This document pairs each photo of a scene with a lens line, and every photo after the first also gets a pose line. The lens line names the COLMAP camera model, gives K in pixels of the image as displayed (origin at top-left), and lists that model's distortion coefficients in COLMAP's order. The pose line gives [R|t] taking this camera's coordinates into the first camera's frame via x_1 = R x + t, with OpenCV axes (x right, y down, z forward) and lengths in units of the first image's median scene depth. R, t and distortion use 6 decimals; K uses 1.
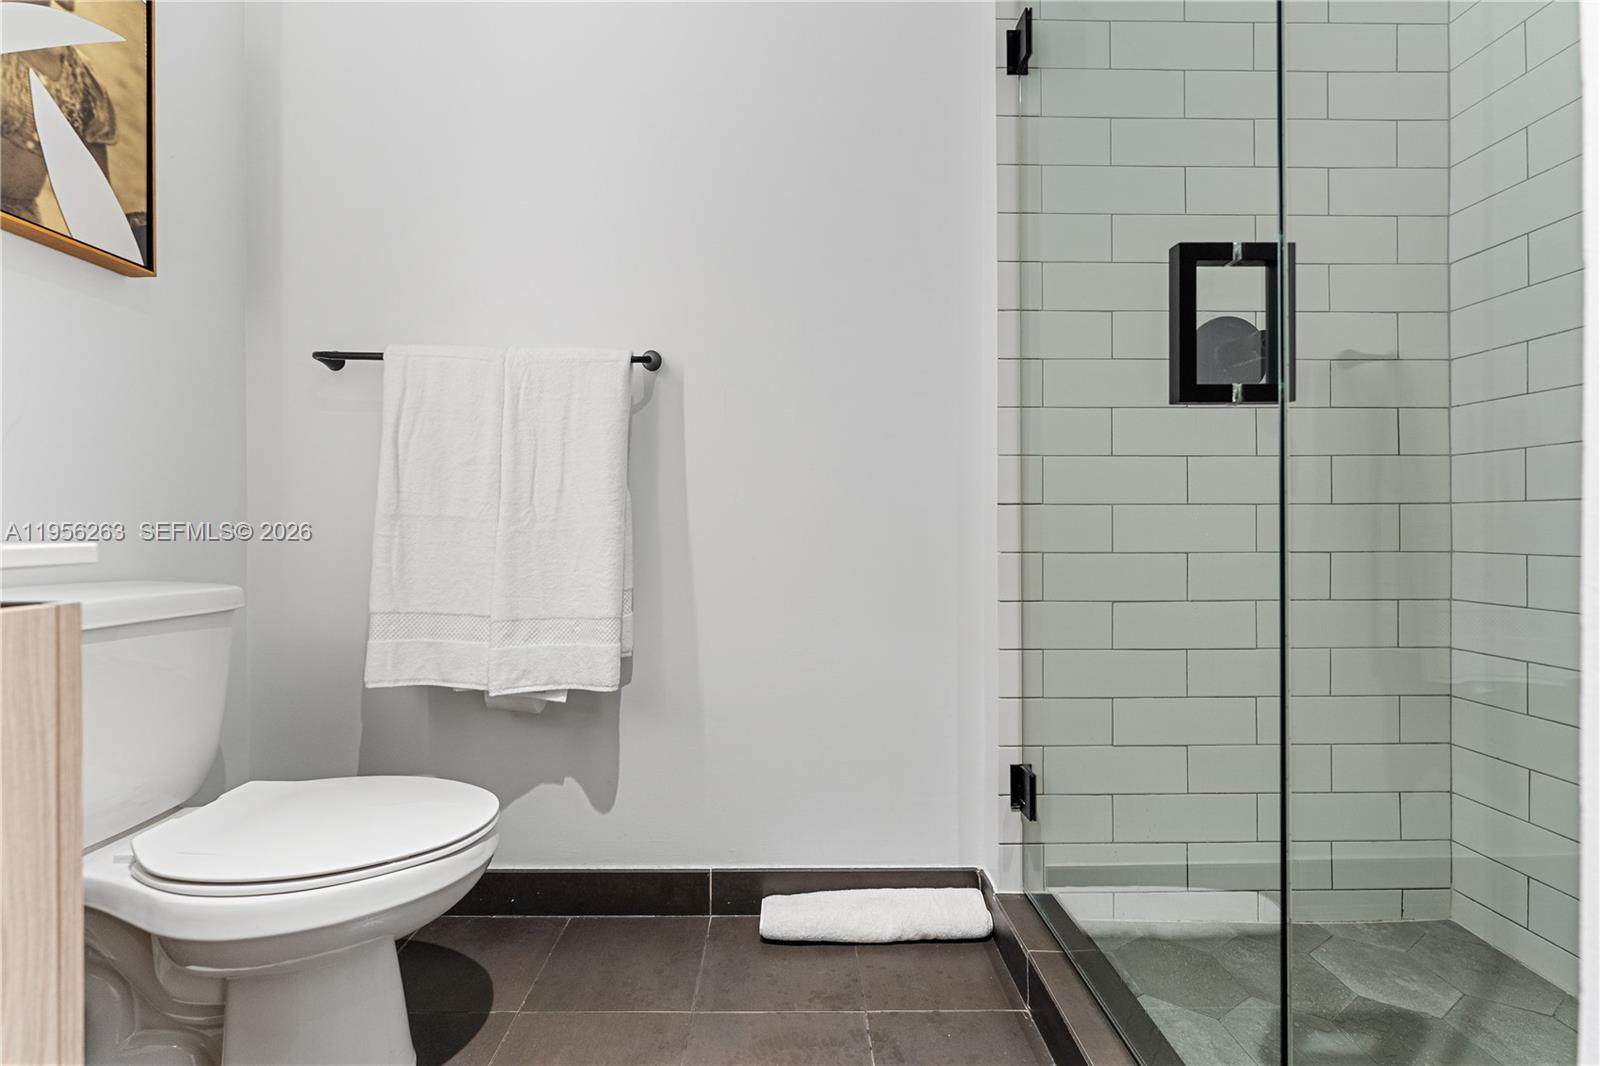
lens RADIAL K [[664.0, 0, 790.0], [0, 664.0, 524.8], [0, 0, 1]] dist [-0.002285, 0.000275]
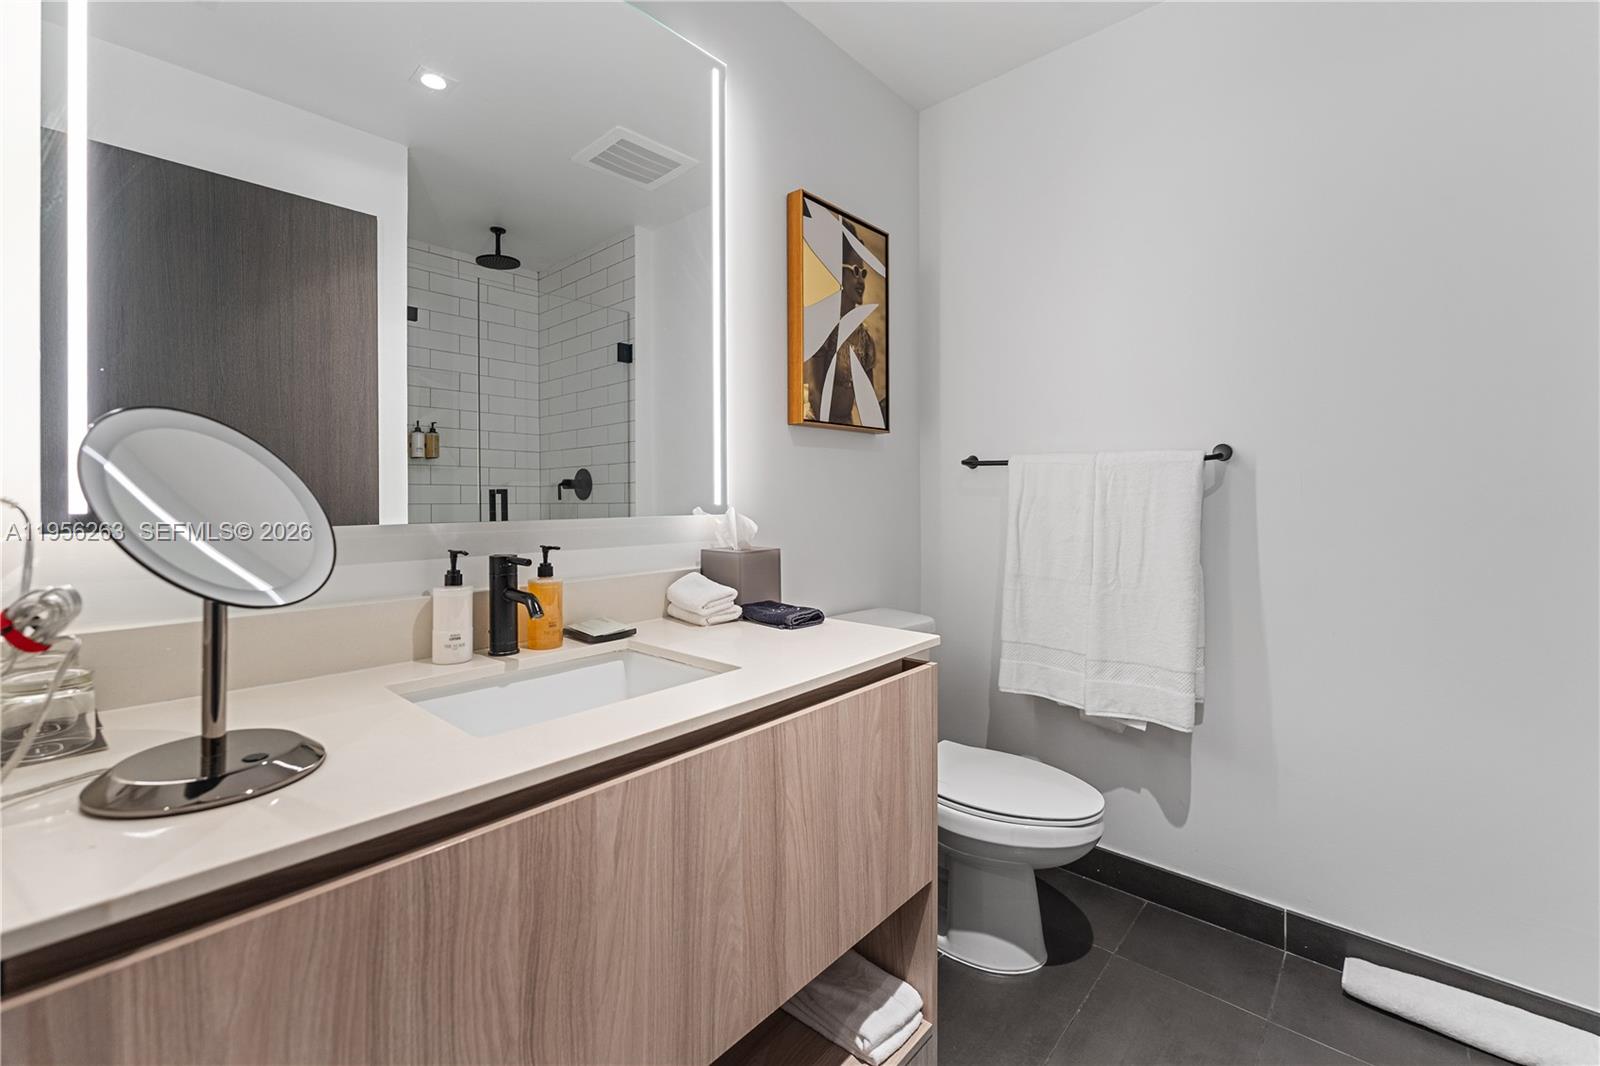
lens RADIAL K [[664.0, 0, 796.9], [0, 664.0, 502.0], [0, 0, 1]] dist [-0.002285, 0.000275]
pose [[0.733834, 0.000011, -0.679328, 0.036134], [0.003909, 0.999983, 0.004238, -0.183077], [0.679317, -0.005765, 0.733822, -0.391418]]
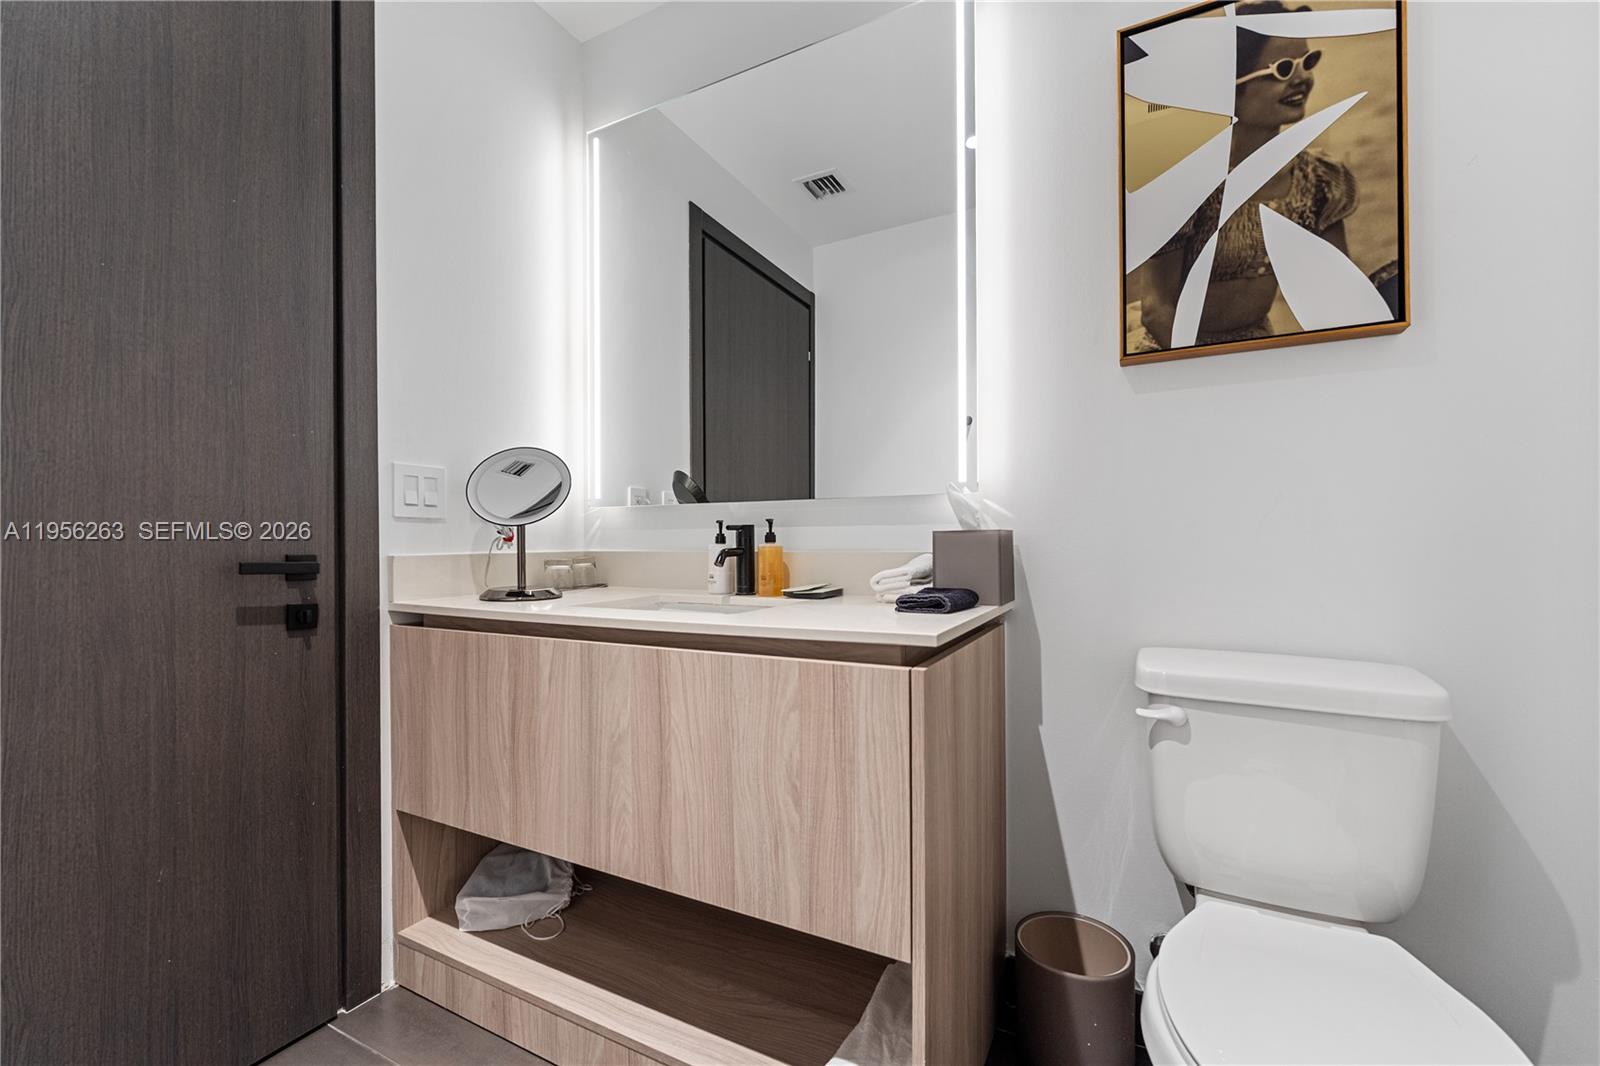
lens RADIAL K [[664.0, 0, 793.0], [0, 664.0, 545.6], [0, 0, 1]] dist [-0.002285, 0.000275]
pose [[-0.472785, 0.008212, -0.881140, 0.192761], [0.004990, 0.999965, 0.006642, -0.081291], [0.881164, -0.001257, -0.472810, 0.622640]]
